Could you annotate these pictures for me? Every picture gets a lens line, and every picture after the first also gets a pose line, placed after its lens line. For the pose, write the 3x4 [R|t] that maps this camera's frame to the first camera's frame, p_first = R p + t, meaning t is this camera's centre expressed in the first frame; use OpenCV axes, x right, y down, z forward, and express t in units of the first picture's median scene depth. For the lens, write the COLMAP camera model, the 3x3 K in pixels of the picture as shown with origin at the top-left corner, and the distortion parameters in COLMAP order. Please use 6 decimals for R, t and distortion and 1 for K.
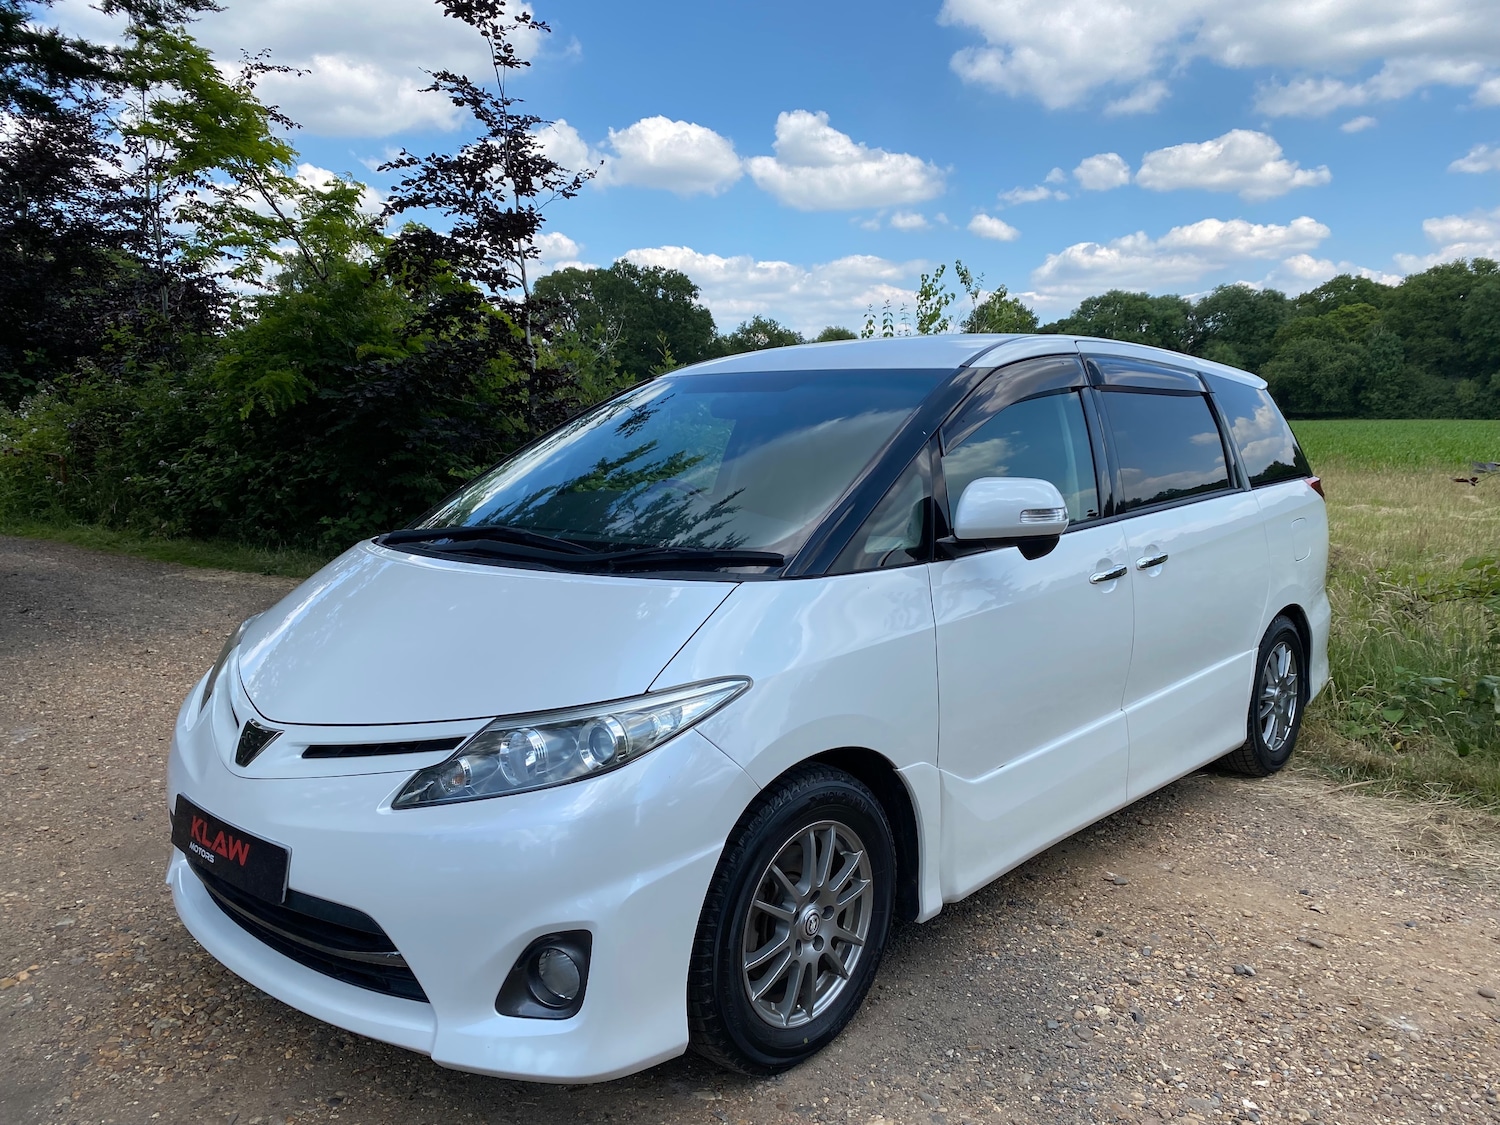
lens RADIAL K [[1156.2, 0, 741.4], [0, 1156.2, 582.6], [0, 0, 1]] dist [0.009283, 0.005645]
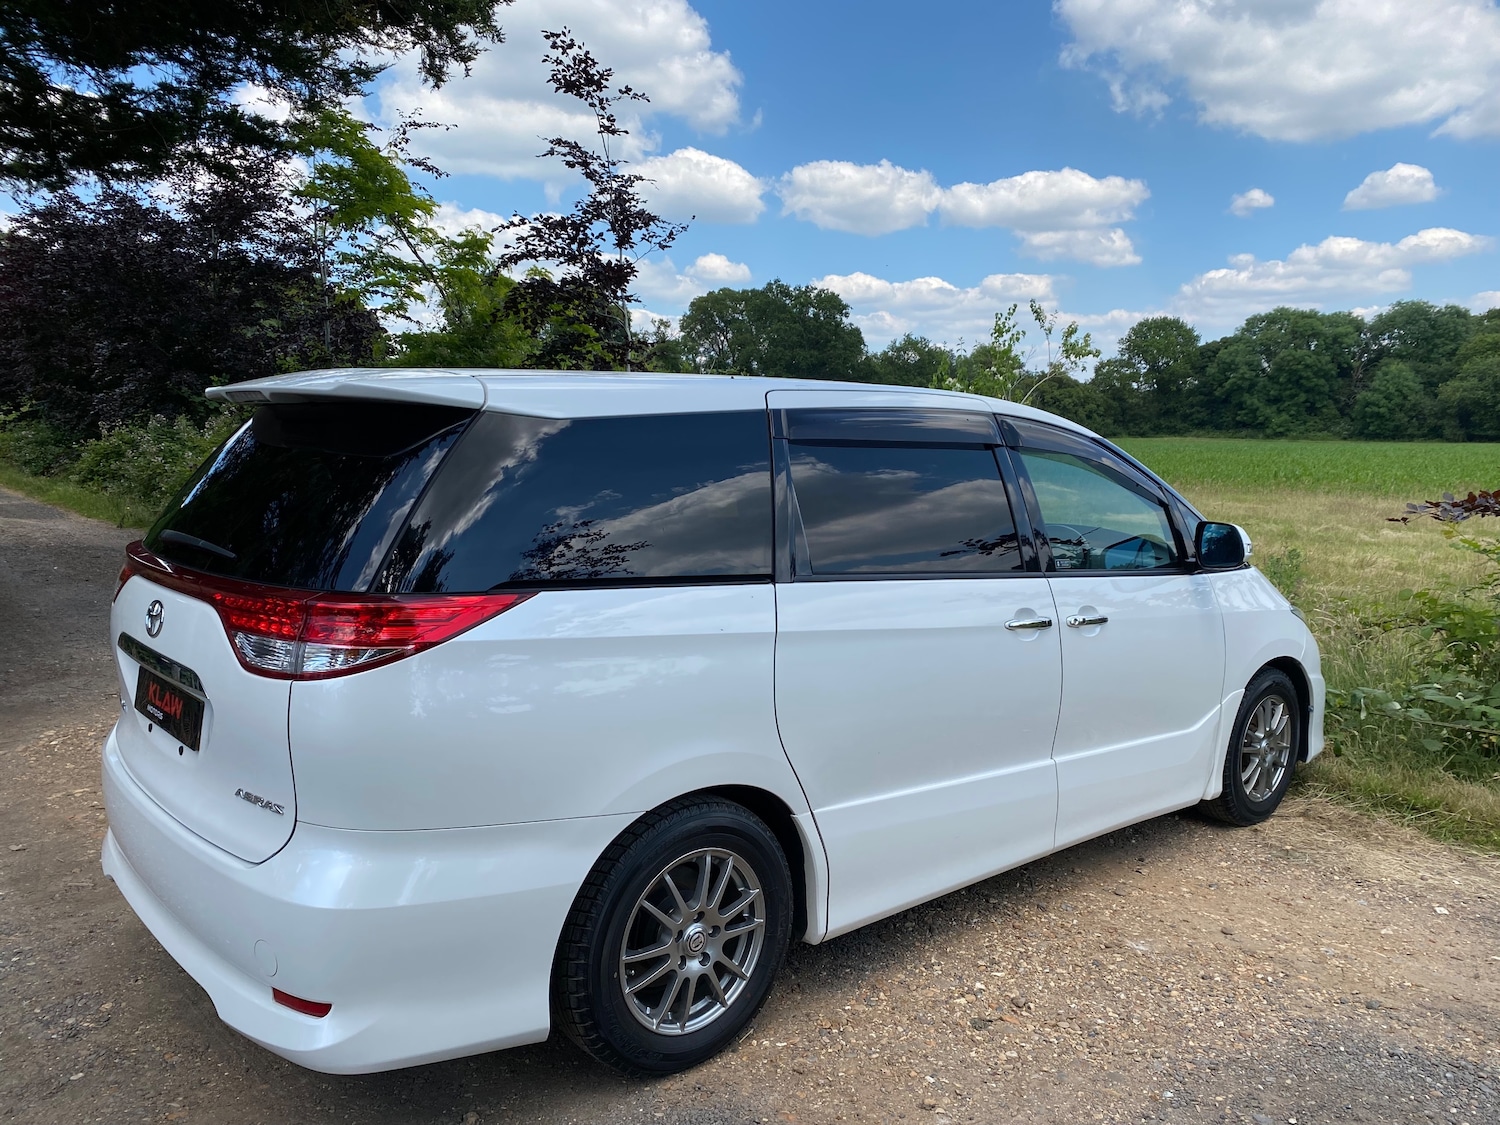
lens RADIAL K [[1155.9, 0, 762.5], [0, 1155.9, 582.8], [0, 0, 1]] dist [0.008276, 0.007186]
pose [[0.993500, 0.021920, -0.111699, 0.065166], [-0.023461, 0.999647, -0.012498, 0.000192], [0.111386, 0.015037, 0.993663, -0.076050]]
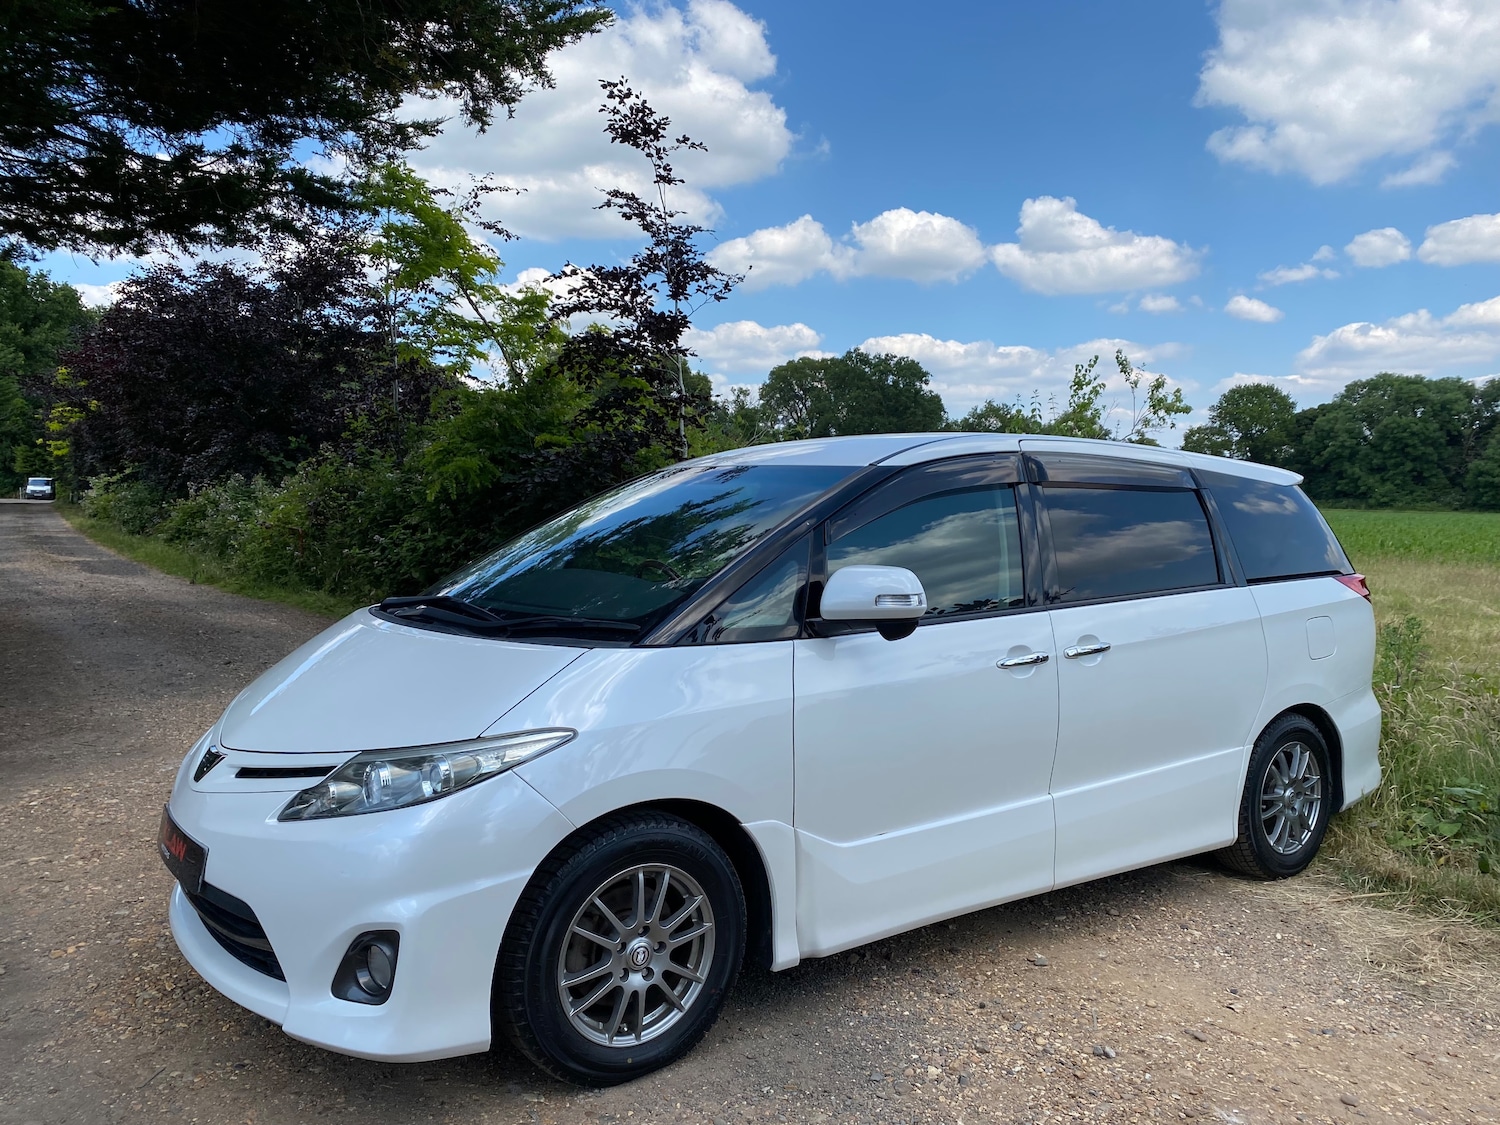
lens RADIAL K [[1155.6, 0, 739.2], [0, 1155.6, 583.9], [0, 0, 1]] dist [0.018477, -0.006225]
pose [[0.979501, 0.027773, -0.199517, 0.076956], [-0.041777, 0.996923, -0.066324, 0.000954], [0.197061, 0.073299, 0.977647, -0.023250]]
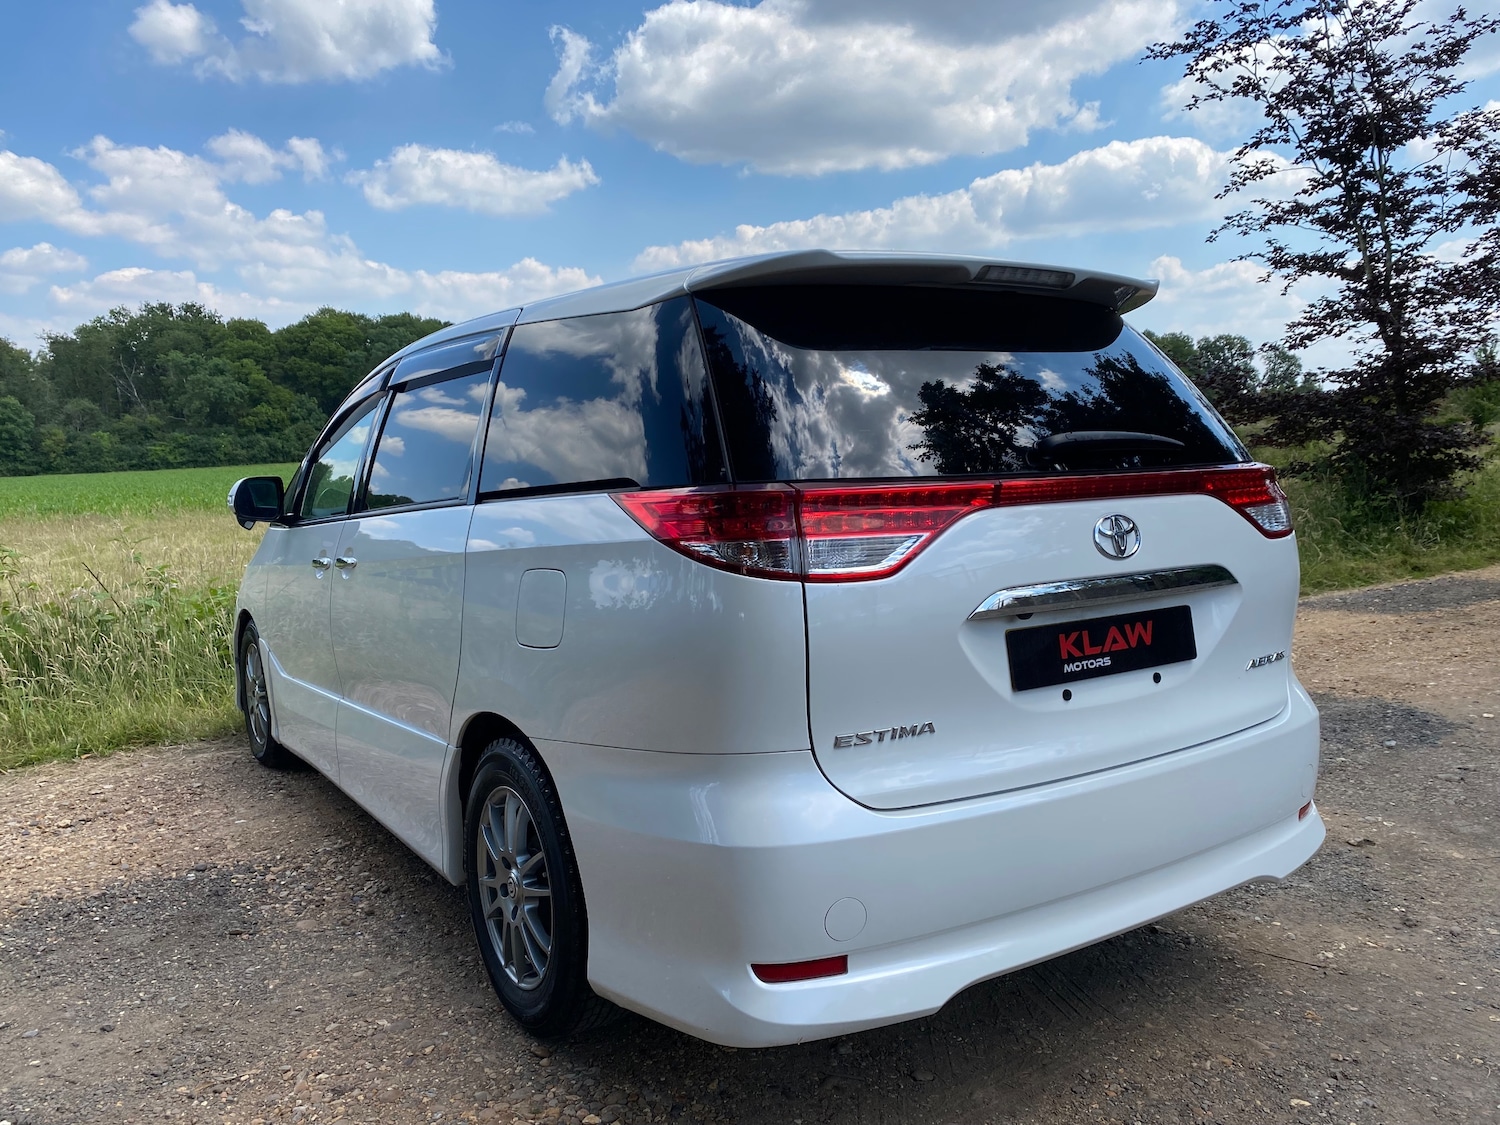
lens RADIAL K [[1161.7, 0, 739.2], [0, 1161.7, 561.5], [0, 0, 1]] dist [0.011983, 0.002173]
pose [[0.260539, -0.099943, 0.960276, -0.271905], [0.169923, 0.983848, 0.056293, -0.009652], [-0.950392, 0.148507, 0.273314, 0.142780]]
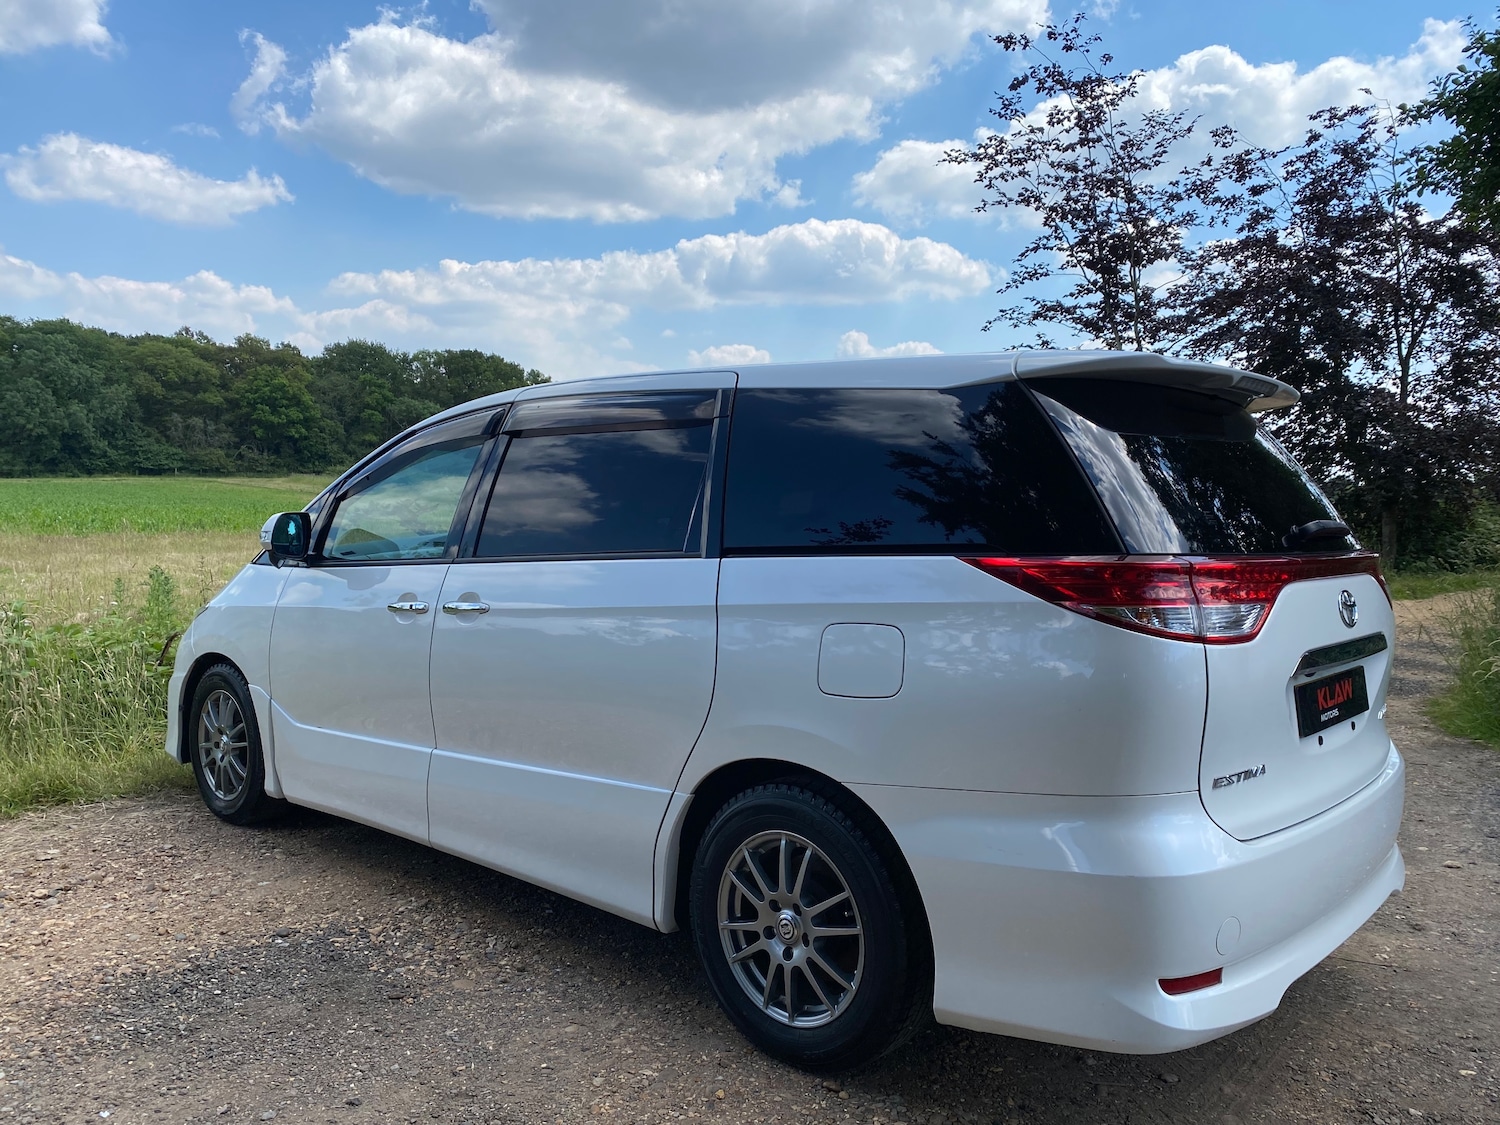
lens RADIAL K [[1162.1, 0, 753.3], [0, 1162.1, 567.6], [0, 0, 1]] dist [0.009929, 0.003088]
pose [[-0.001927, -0.061092, 0.998130, -0.300825], [0.125210, 0.990262, 0.060852, -0.028451], [-0.992128, 0.125093, 0.005741, 0.246518]]
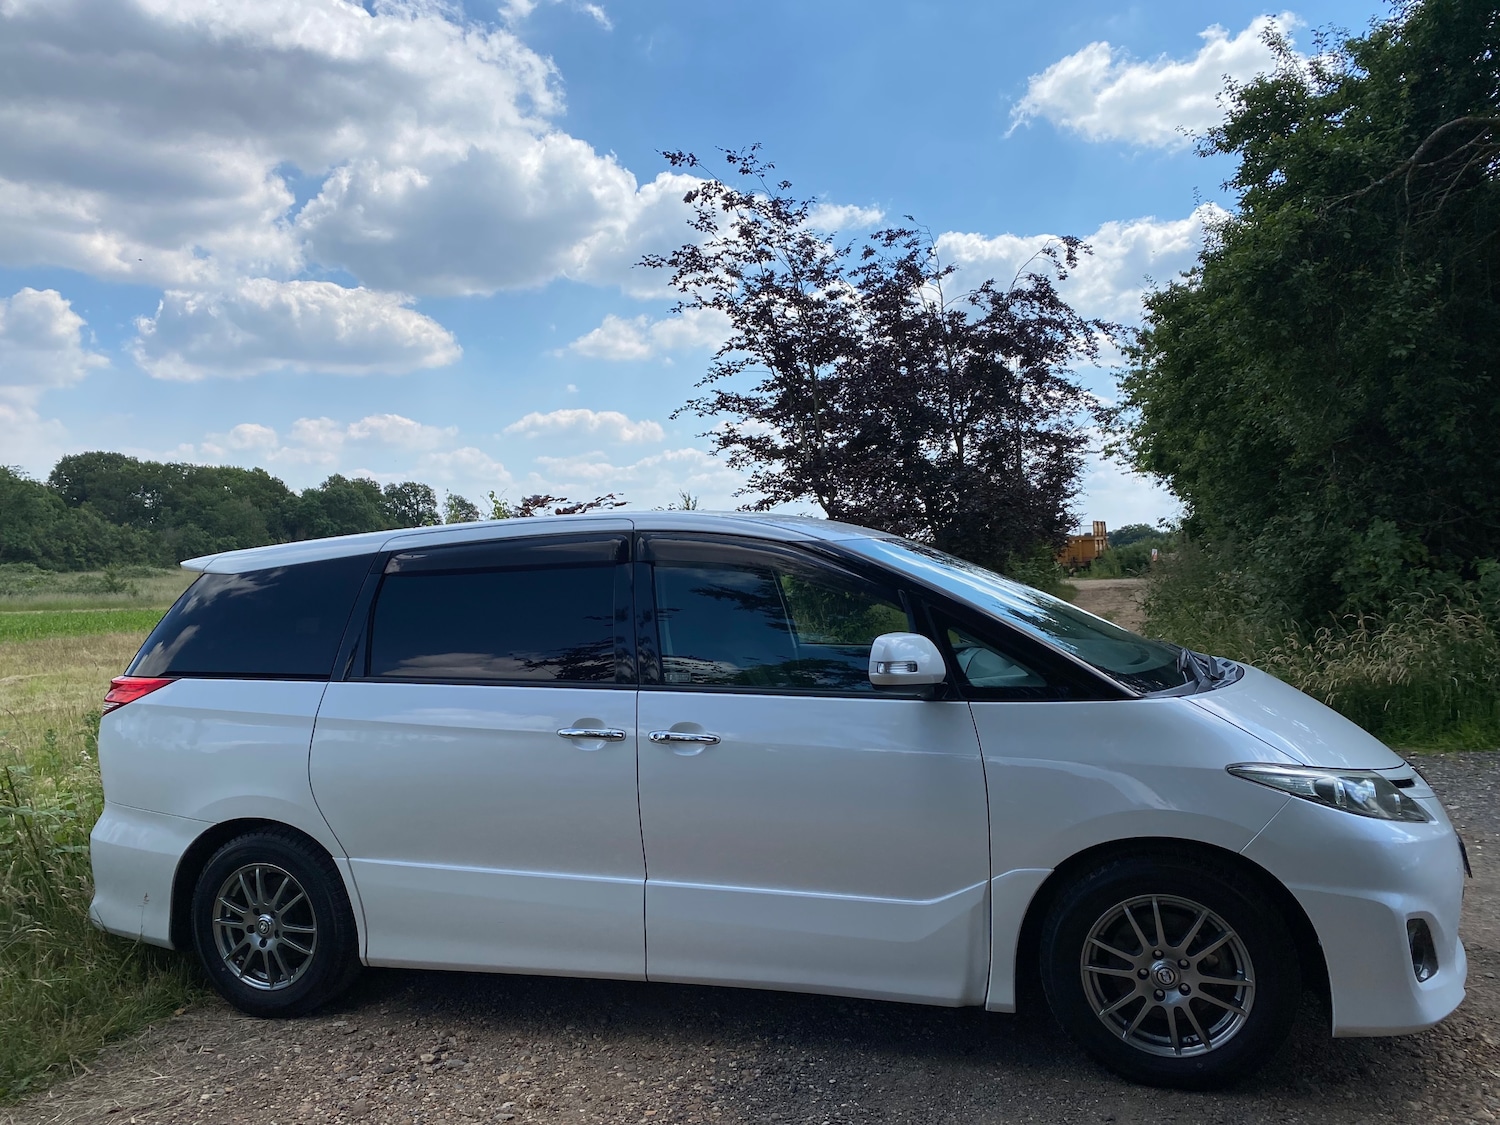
lens RADIAL K [[1151.2, 0, 735.3], [0, 1151.2, 592.7], [0, 0, 1]] dist [0.019890, -0.001297]
pose [[-0.402570, -0.008831, 0.915347, -0.296034], [0.169080, 0.982030, 0.083835, -0.076588], [-0.899639, 0.188516, -0.393843, 0.480248]]
